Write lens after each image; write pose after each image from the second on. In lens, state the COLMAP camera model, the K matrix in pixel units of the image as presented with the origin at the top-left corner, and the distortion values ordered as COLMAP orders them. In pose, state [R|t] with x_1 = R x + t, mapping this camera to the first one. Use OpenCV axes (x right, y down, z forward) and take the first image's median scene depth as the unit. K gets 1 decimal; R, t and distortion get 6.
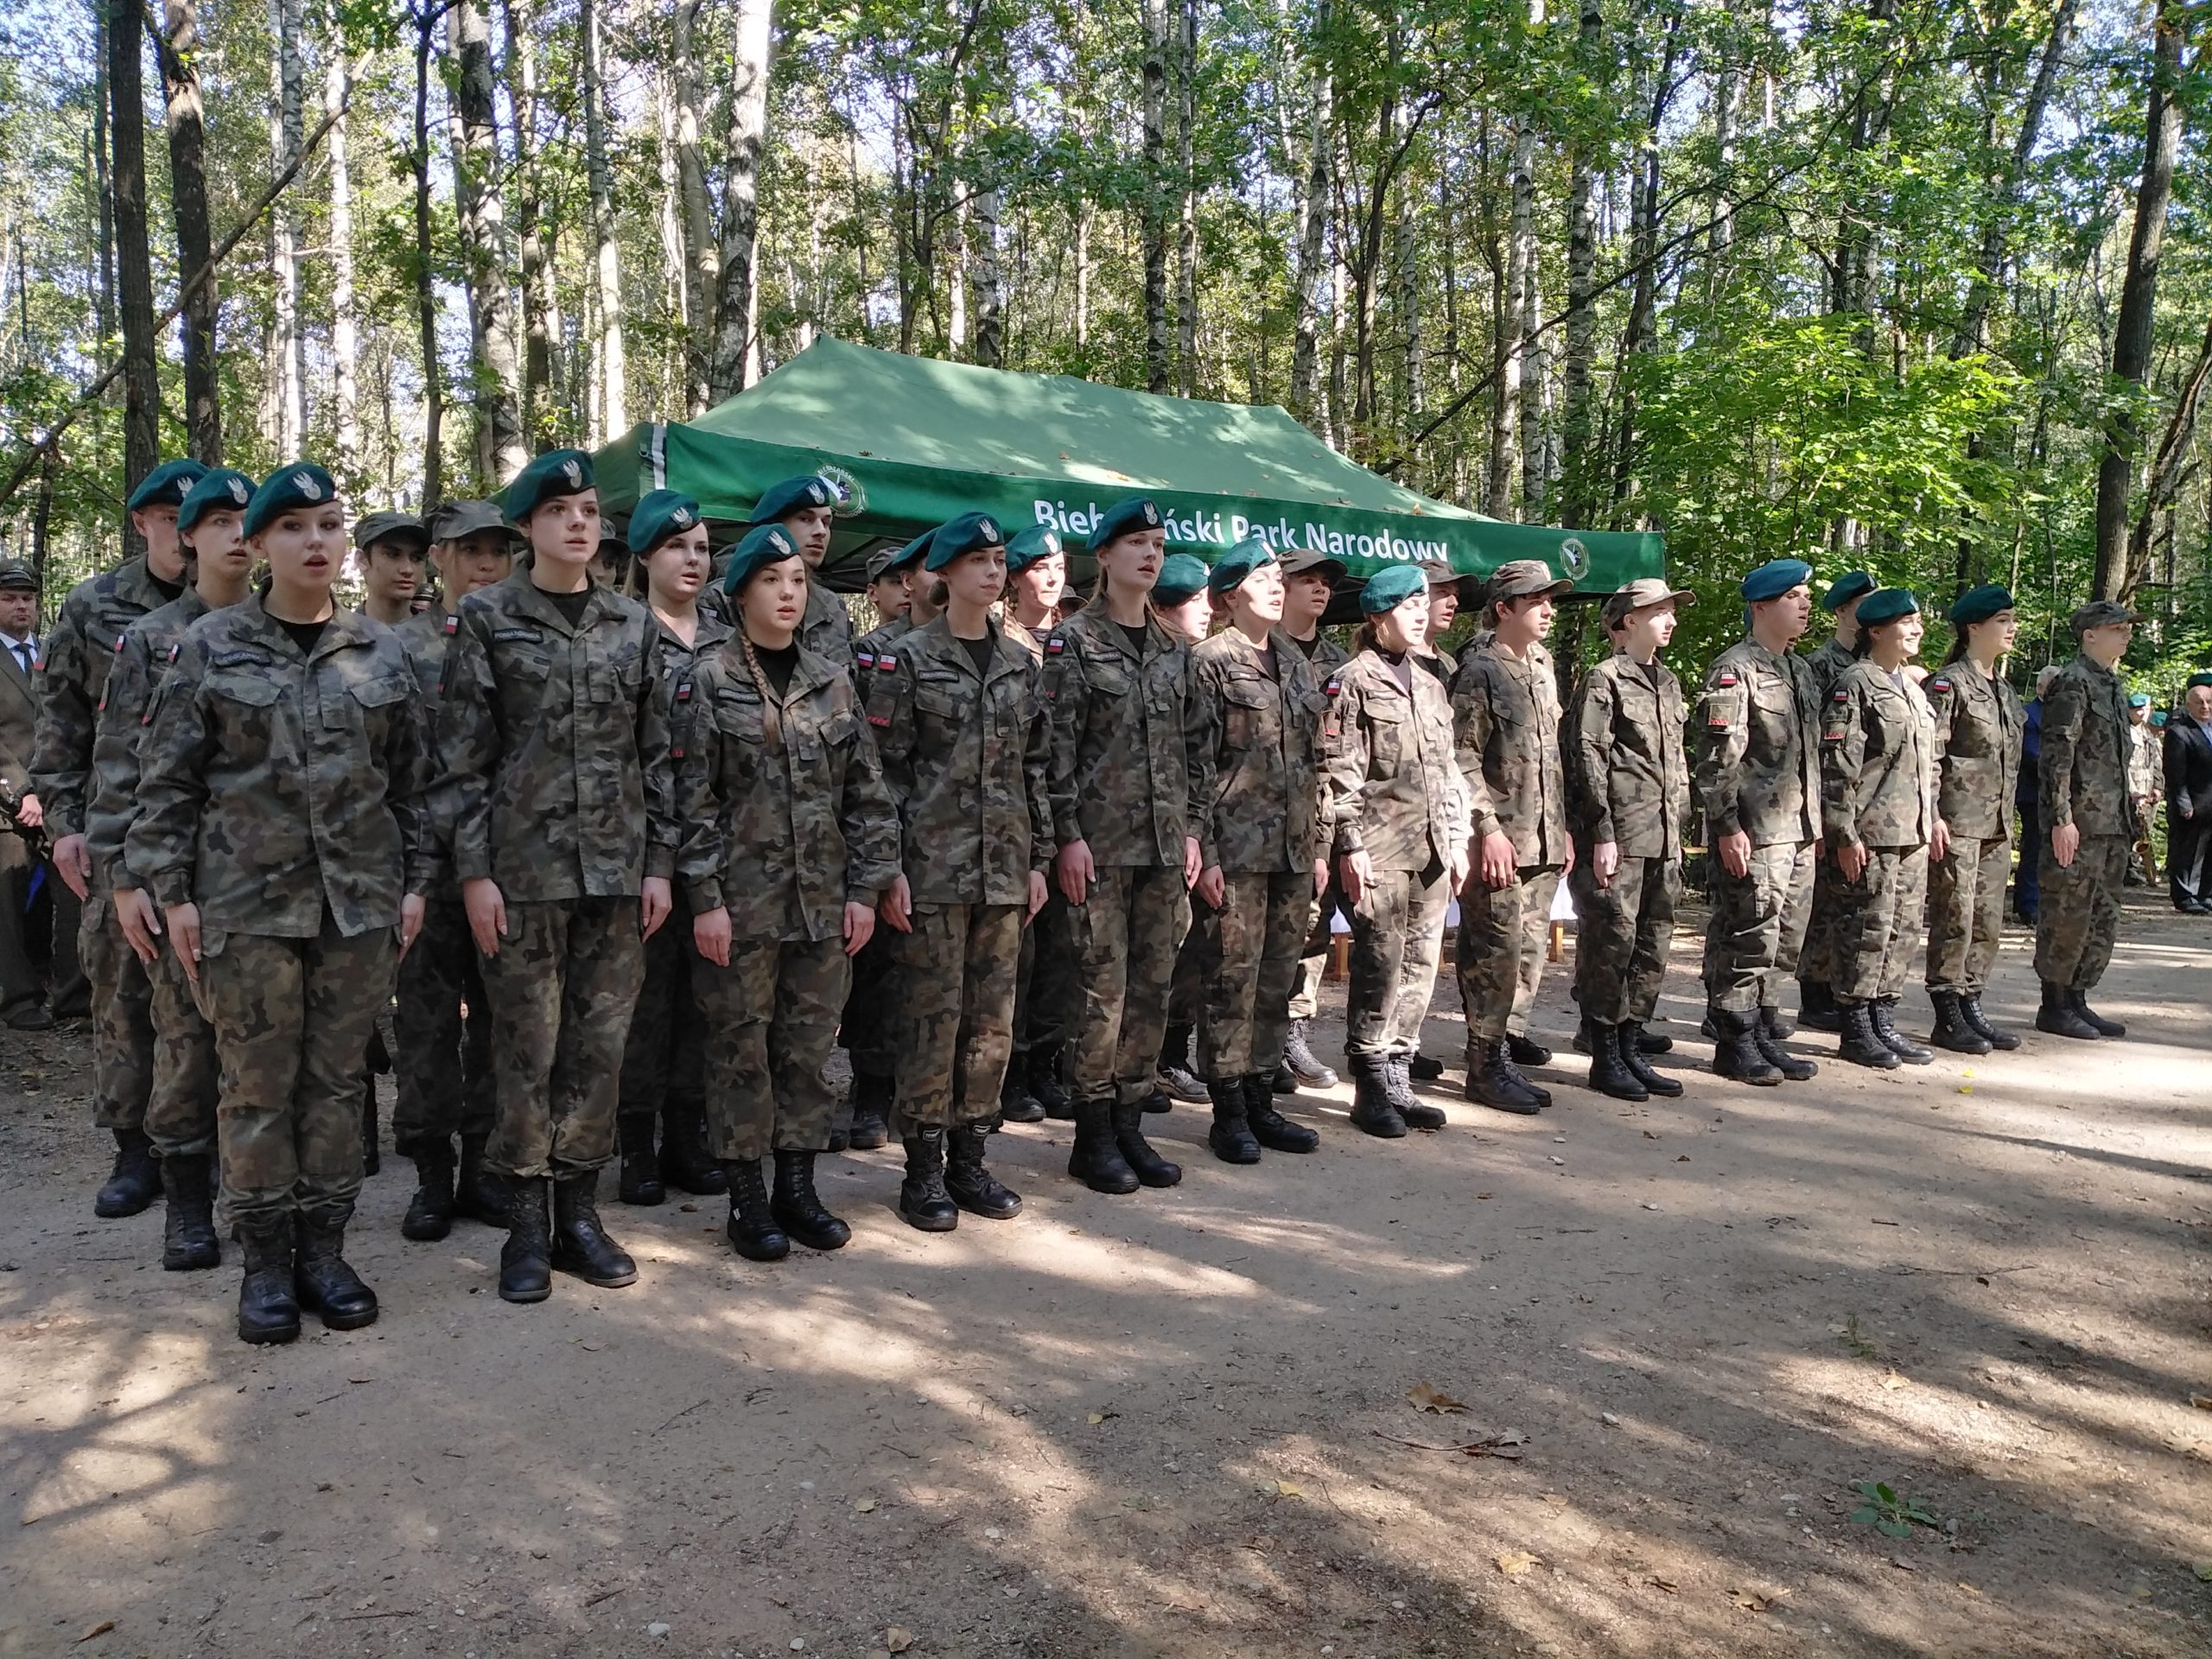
lens RADIAL K [[1834.2, 0, 1091.2], [0, 1834.2, 832.8], [0, 0, 1]] dist [0.014522, -0.036404]
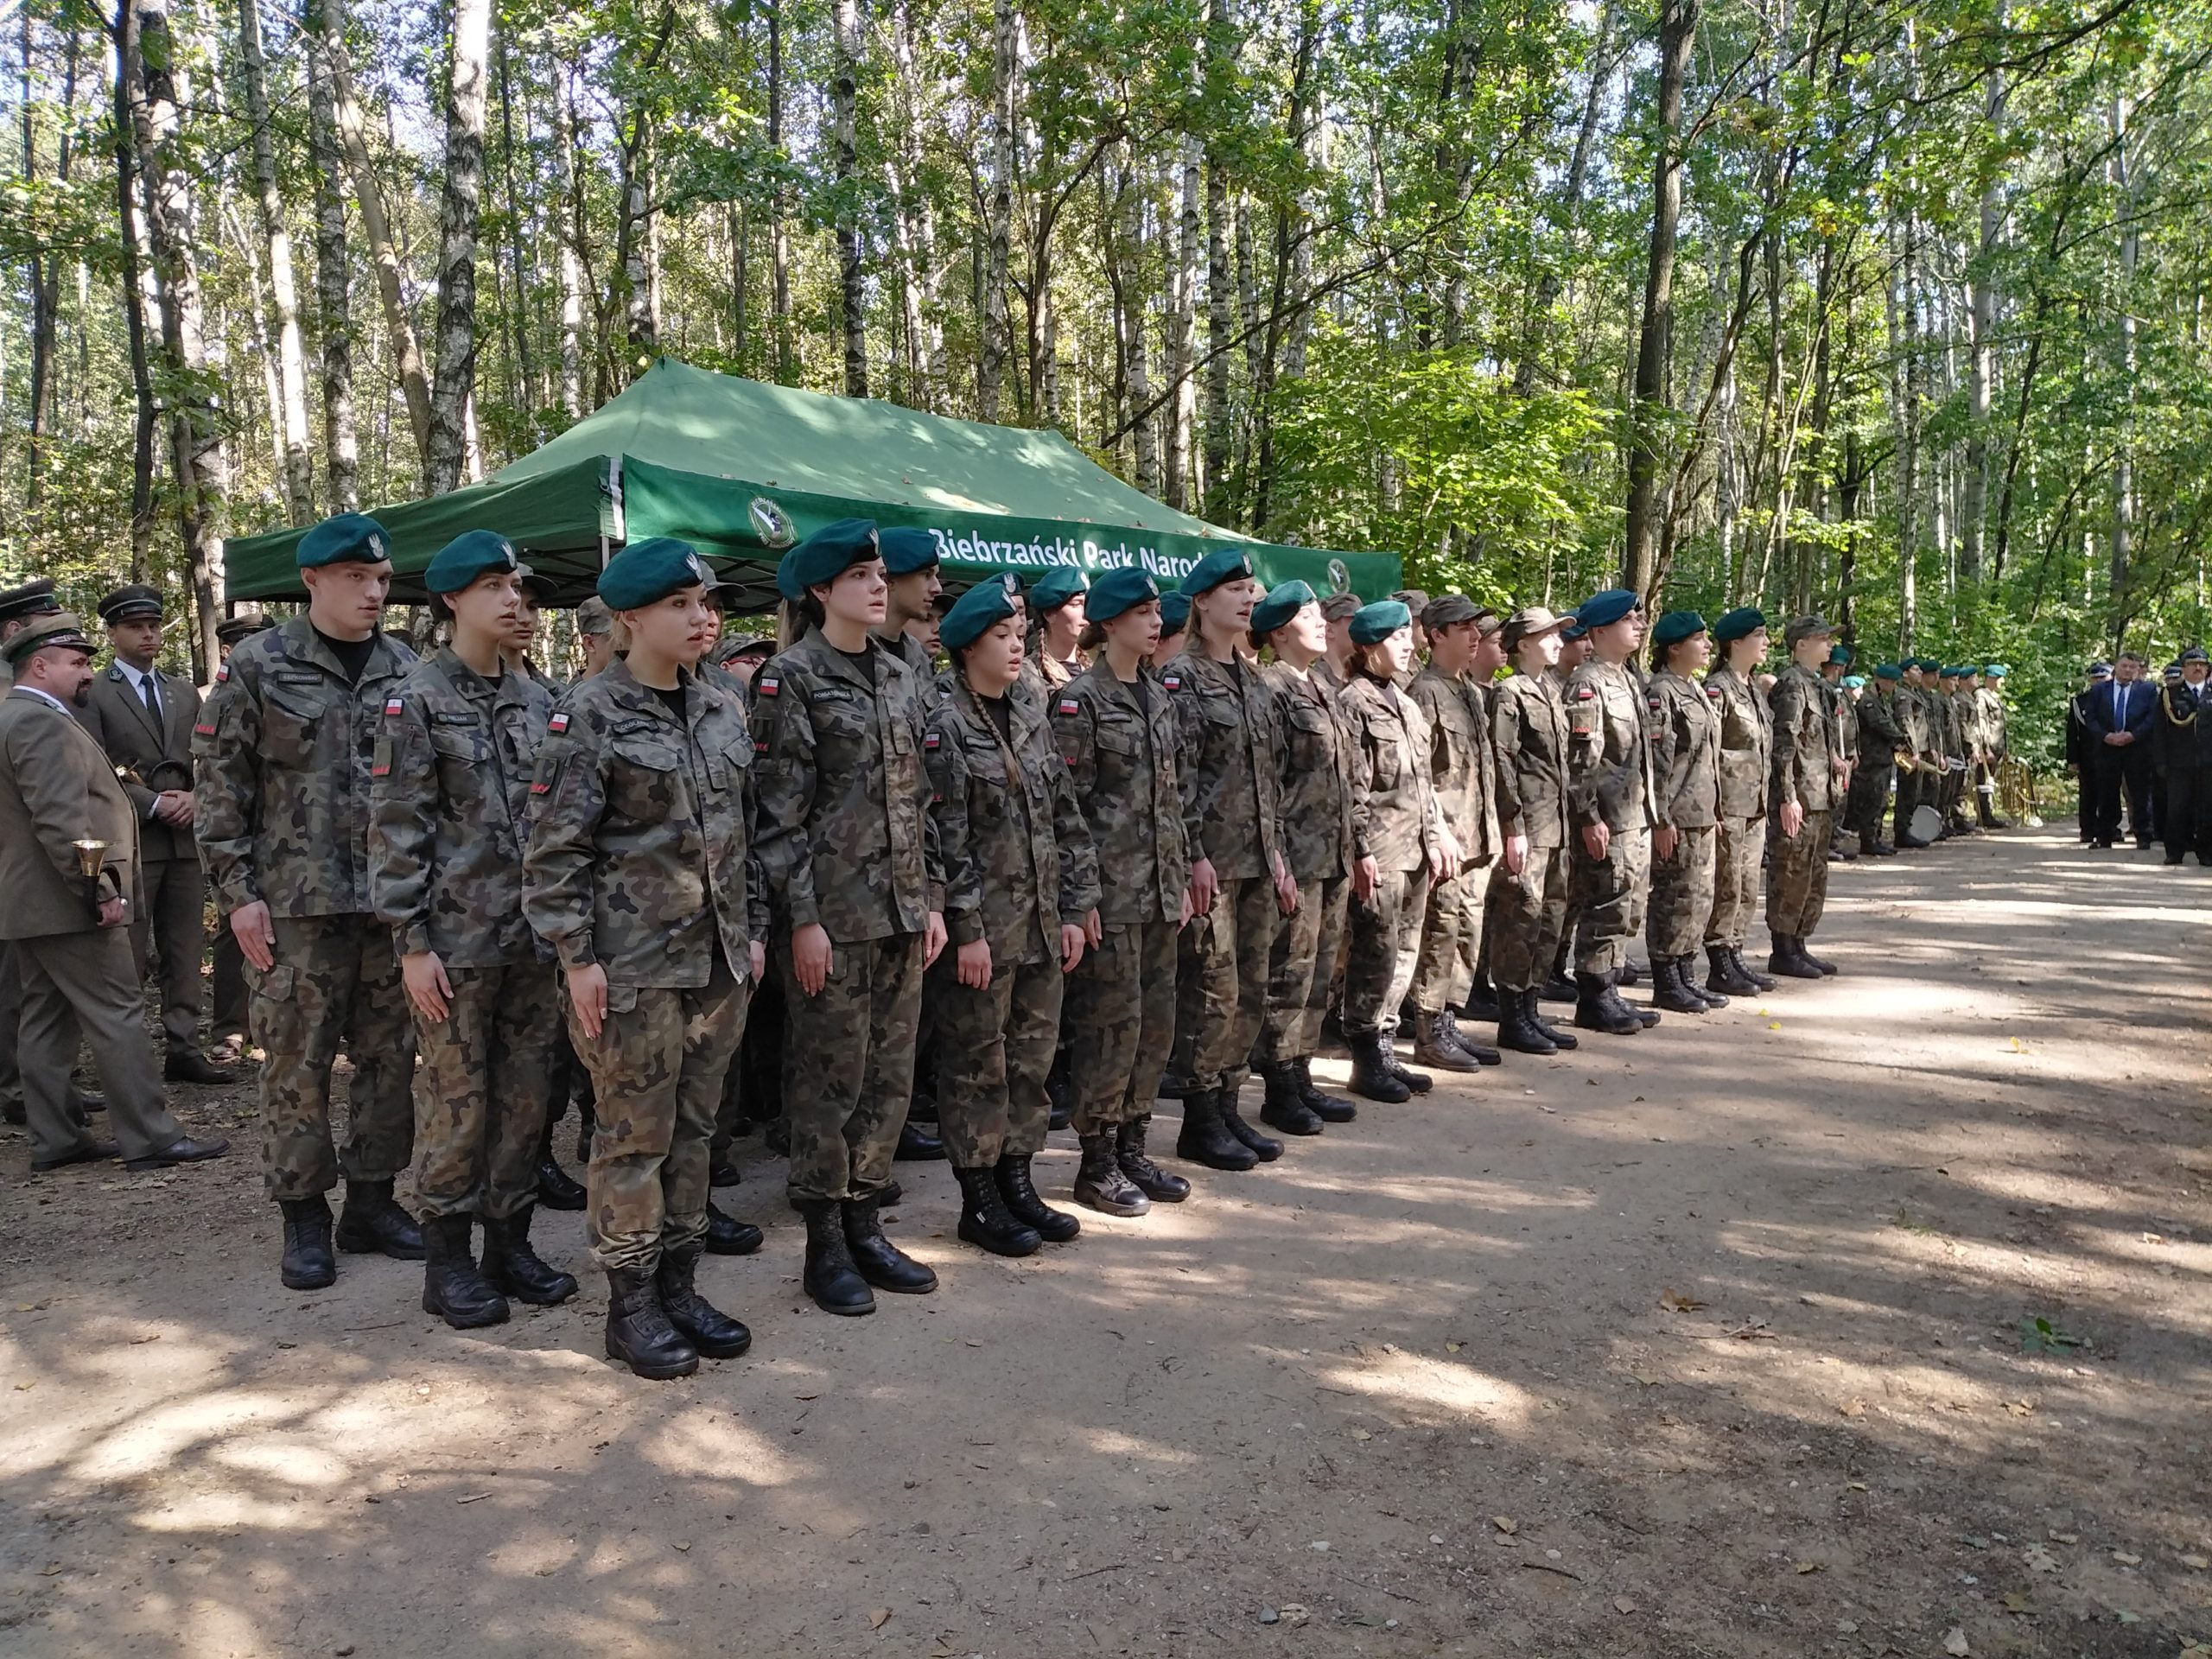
lens RADIAL K [[1834.2, 0, 1120.8], [0, 1834.2, 832.9], [0, 0, 1]] dist [0.014522, -0.036404]
pose [[0.958771, -0.042040, 0.281053, -0.287878], [0.040184, 0.999116, 0.012367, -0.020976], [-0.281324, -0.000563, 0.959613, -0.045712]]
